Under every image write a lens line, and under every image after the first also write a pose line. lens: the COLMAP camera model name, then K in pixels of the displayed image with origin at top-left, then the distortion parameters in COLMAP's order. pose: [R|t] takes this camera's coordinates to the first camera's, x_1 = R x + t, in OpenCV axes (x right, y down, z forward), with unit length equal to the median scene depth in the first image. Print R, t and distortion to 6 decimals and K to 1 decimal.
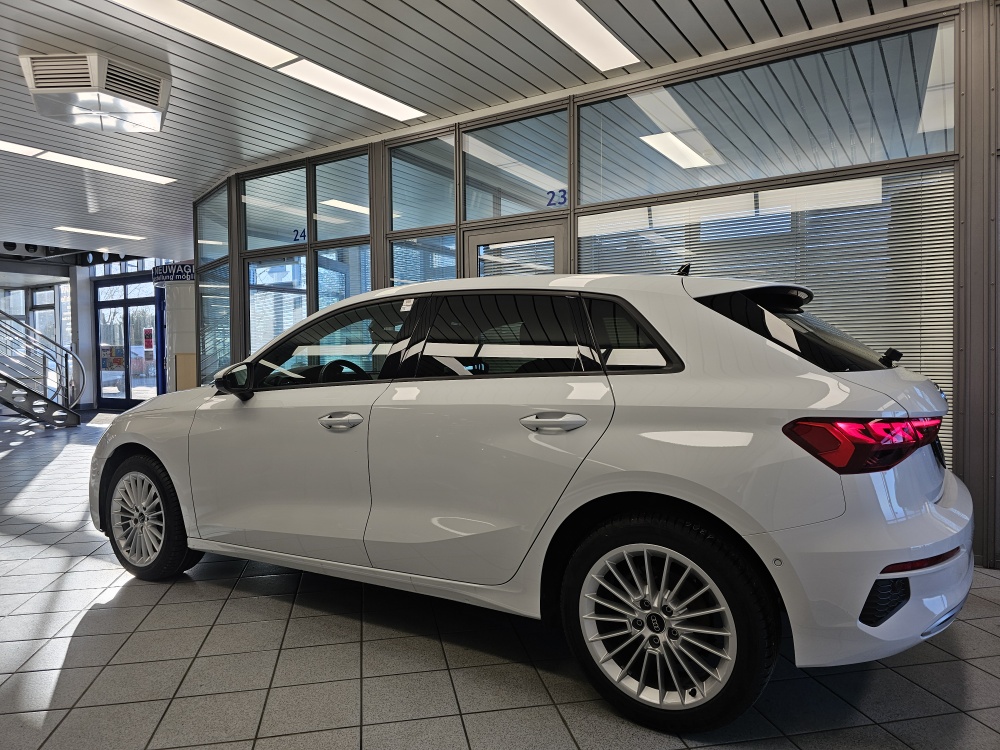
lens RADIAL K [[687.1, 0, 501.2], [0, 687.1, 368.1], [0, 0, 1]] dist [0.047698, -0.052314]
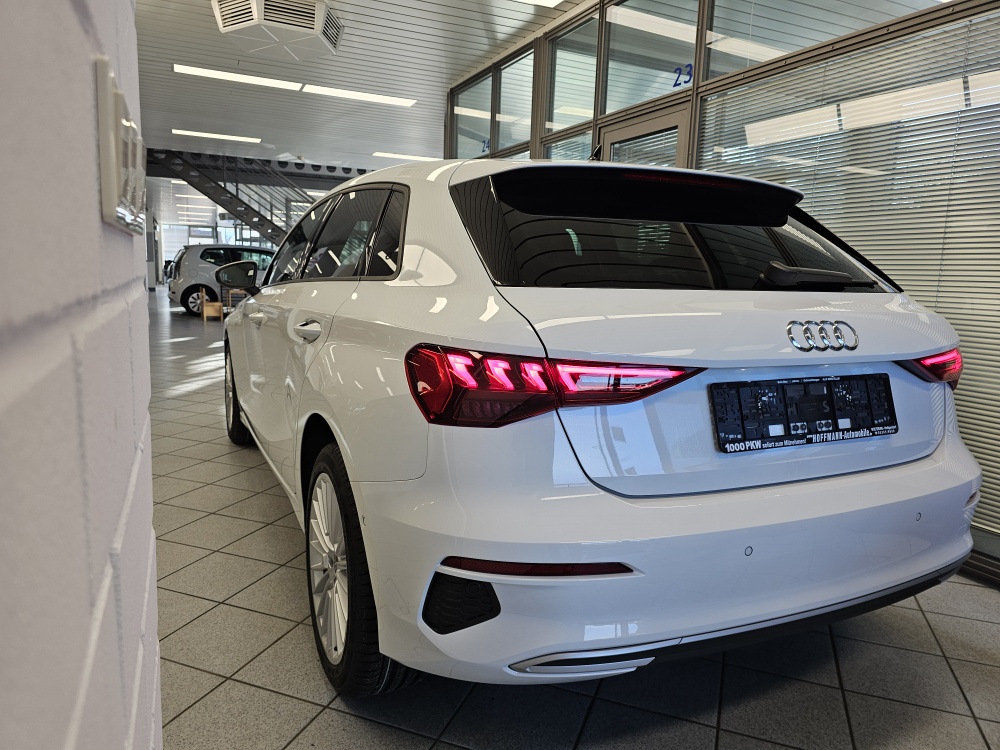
lens RADIAL K [[687.1, 0, 501.2], [0, 687.1, 368.1], [0, 0, 1]] dist [0.047698, -0.052314]
pose [[0.847504, 0.108071, -0.519671, 0.362040], [-0.048841, 0.990777, 0.126392, 0.000889], [0.528537, -0.081737, 0.844966, 0.171931]]
